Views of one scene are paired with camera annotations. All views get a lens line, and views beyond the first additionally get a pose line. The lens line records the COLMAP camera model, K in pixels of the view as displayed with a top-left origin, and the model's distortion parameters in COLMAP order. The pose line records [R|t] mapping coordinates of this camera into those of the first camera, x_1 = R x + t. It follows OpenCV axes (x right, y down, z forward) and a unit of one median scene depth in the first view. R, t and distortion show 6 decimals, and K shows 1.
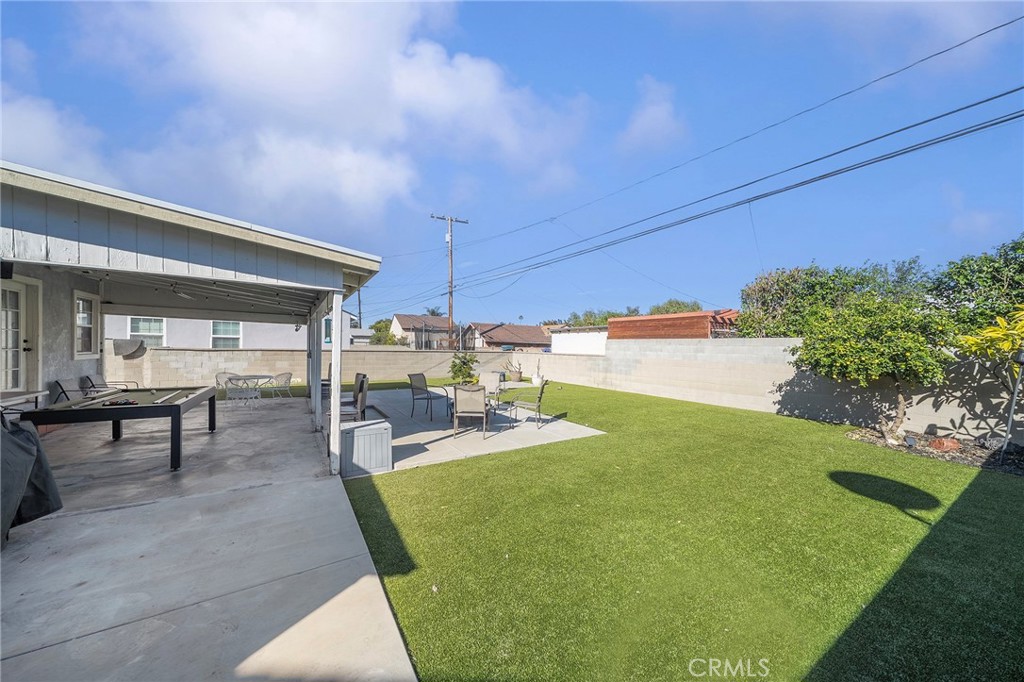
lens RADIAL K [[353.4, 0, 514.3], [0, 353.4, 346.4], [0, 0, 1]] dist [0.001555, 0.000154]
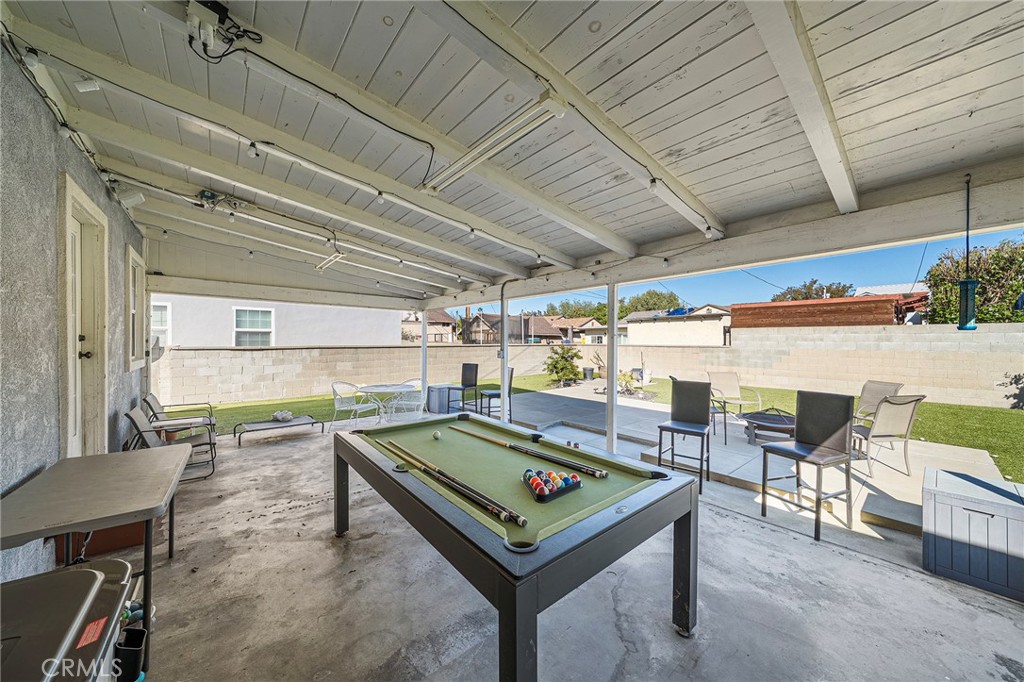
lens RADIAL K [[353.4, 0, 512.4], [0, 353.4, 338.5], [0, 0, 1]] dist [0.001555, 0.000154]
pose [[0.988733, -0.014579, 0.148981, -0.453522], [0.014787, 0.999891, -0.000285, -0.002774], [-0.148960, 0.002485, 0.988840, 0.224273]]
